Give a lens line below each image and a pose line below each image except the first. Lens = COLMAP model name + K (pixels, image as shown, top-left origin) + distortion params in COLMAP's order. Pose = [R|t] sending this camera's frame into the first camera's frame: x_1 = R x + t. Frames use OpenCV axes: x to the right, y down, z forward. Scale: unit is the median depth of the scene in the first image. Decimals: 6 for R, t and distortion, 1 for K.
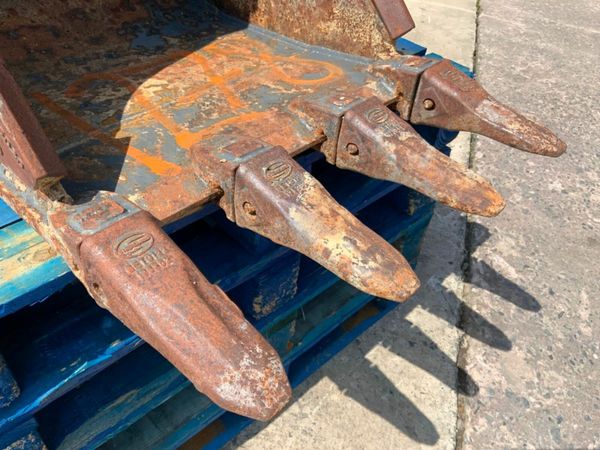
lens RADIAL K [[500.8, 0, 296.6], [0, 500.8, 224.3], [0, 0, 1]] dist [0.107780, -0.213988]
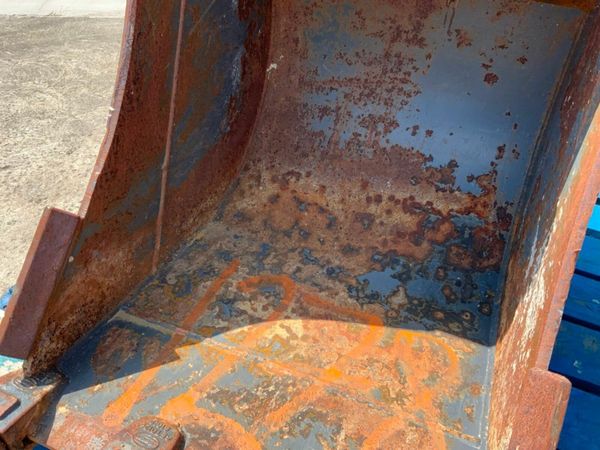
lens RADIAL K [[500.8, 0, 296.6], [0, 500.8, 224.3], [0, 0, 1]] dist [0.107780, -0.213988]
pose [[0.379224, 0.543872, -0.748594, 0.311433], [-0.643991, 0.736063, 0.208535, -0.591742], [0.664429, 0.403006, 0.629381, 0.307743]]
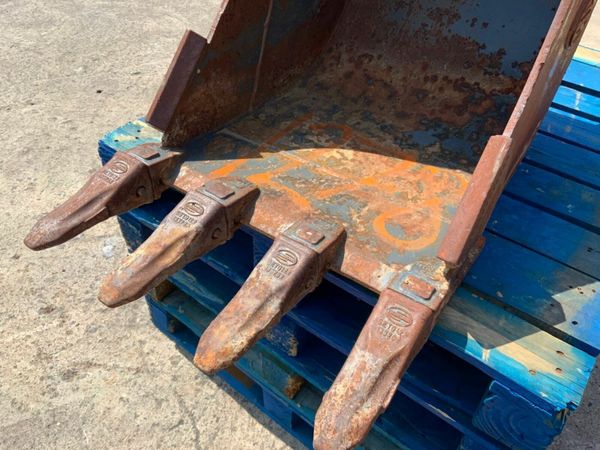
lens RADIAL K [[500.8, 0, 296.6], [0, 500.8, 224.3], [0, 0, 1]] dist [0.107780, -0.213988]
pose [[0.172081, 0.632975, -0.754805, 0.734752], [-0.673357, 0.634857, 0.378875, -0.533861], [0.719012, 0.443056, 0.535465, 0.288525]]
